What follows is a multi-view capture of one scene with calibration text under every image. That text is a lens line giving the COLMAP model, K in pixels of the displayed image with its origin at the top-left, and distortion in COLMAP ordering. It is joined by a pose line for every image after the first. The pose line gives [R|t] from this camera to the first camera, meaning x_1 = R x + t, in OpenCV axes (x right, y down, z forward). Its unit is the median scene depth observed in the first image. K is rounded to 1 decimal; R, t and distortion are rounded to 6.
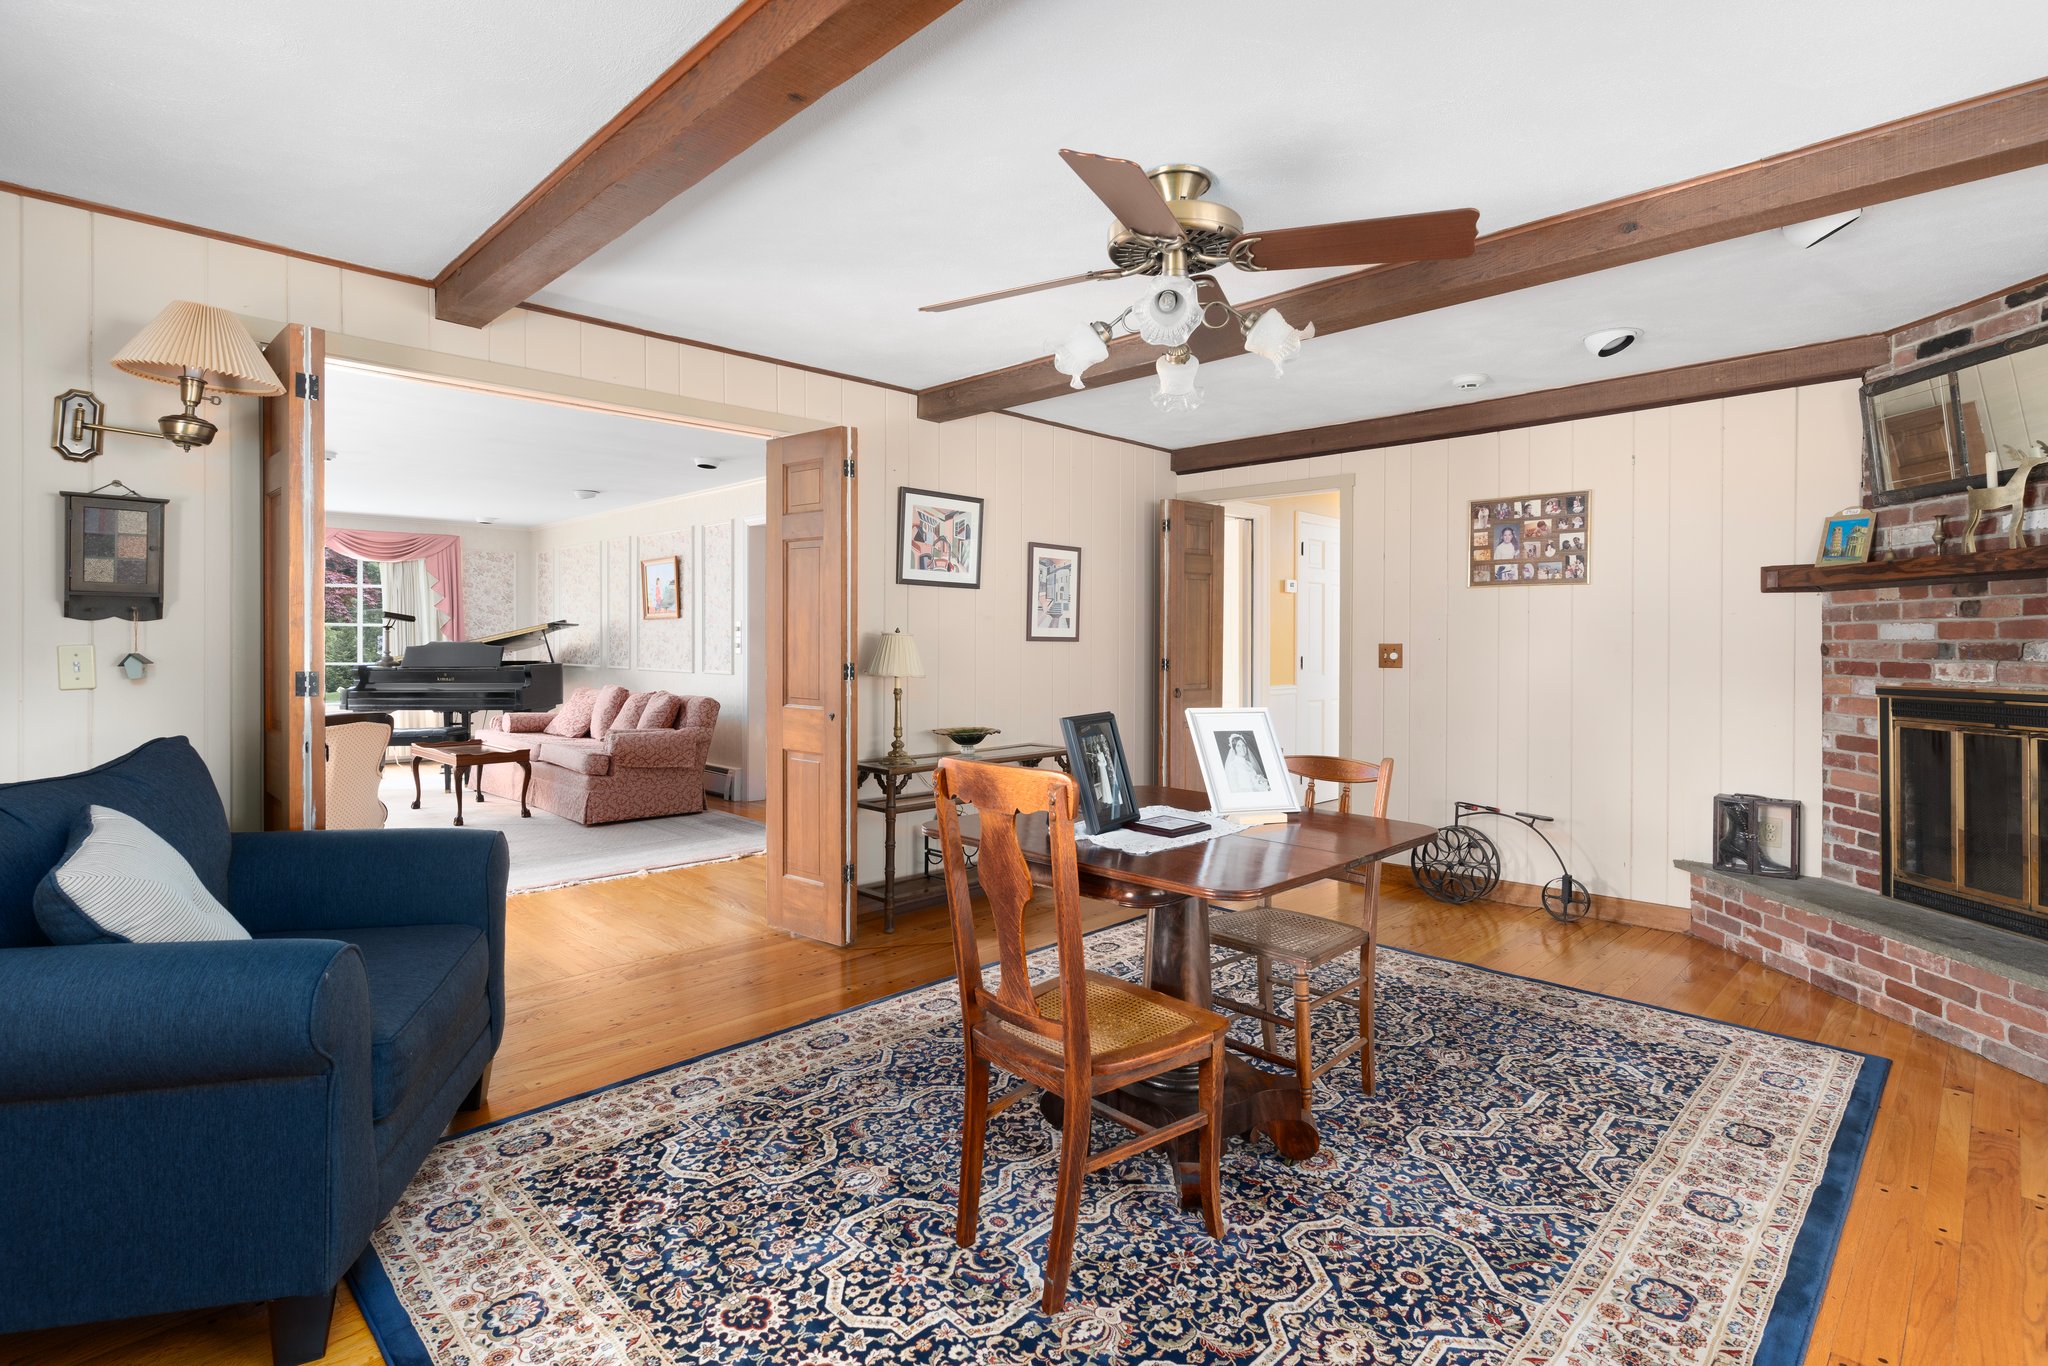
lens RADIAL K [[974.2, 0, 1029.0], [0, 974.2, 724.6], [0, 0, 1]] dist [-0.052984, 0.001025]
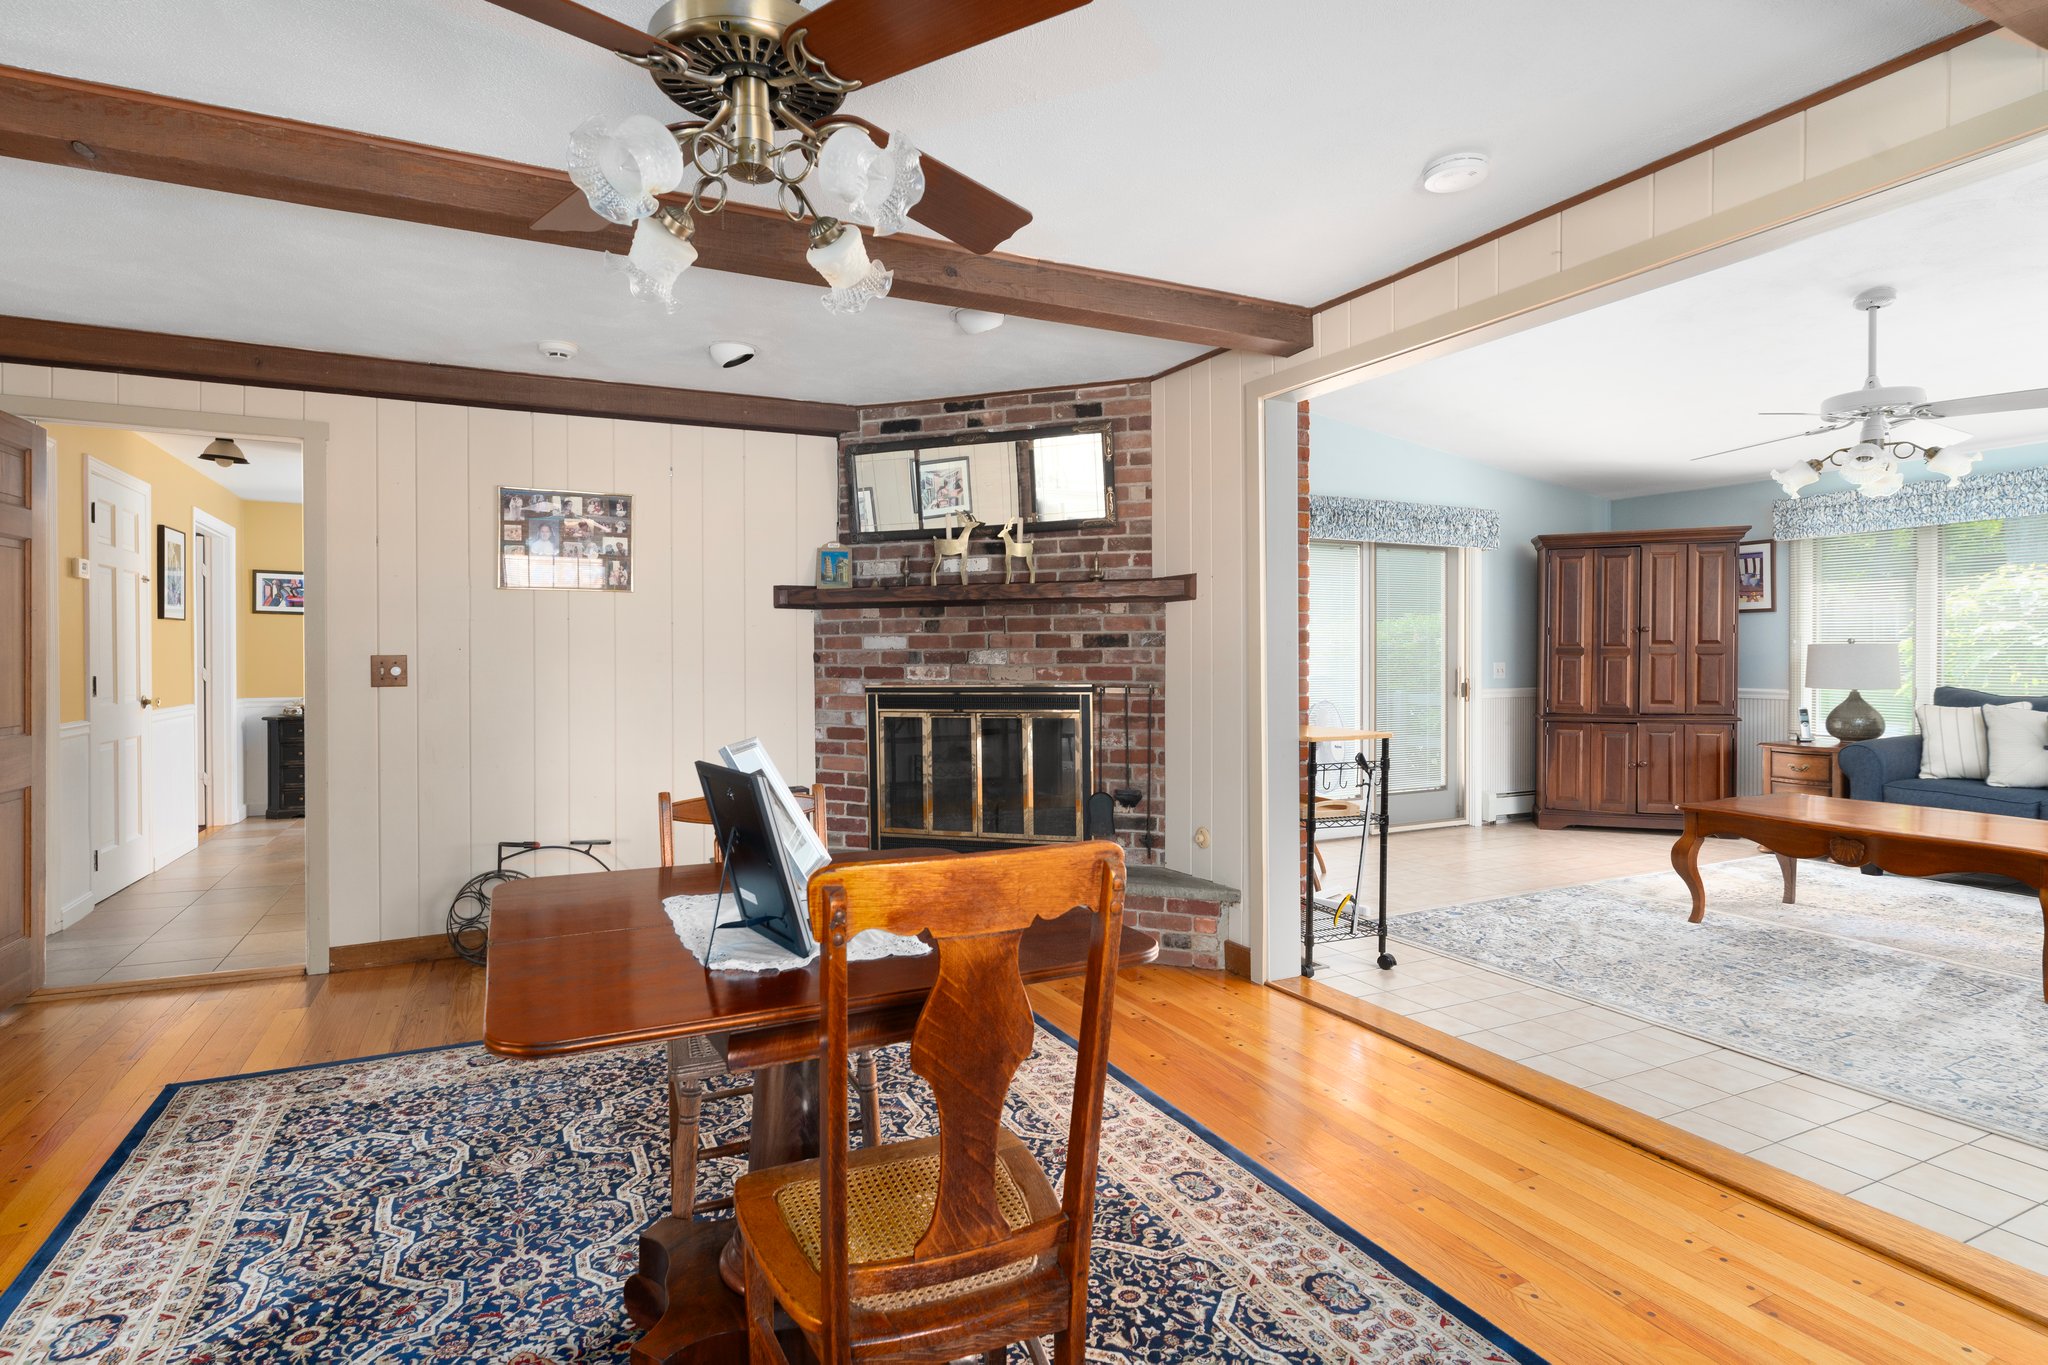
lens RADIAL K [[1014.8, 0, 1022.8], [0, 1014.8, 671.4], [0, 0, 1]] dist [0.052131, 0.000261]
pose [[0.299896, -0.018275, 0.953797, -0.324072], [0.080093, 0.996769, -0.006085, -0.033889], [-0.950604, 0.078218, 0.300390, 0.366810]]
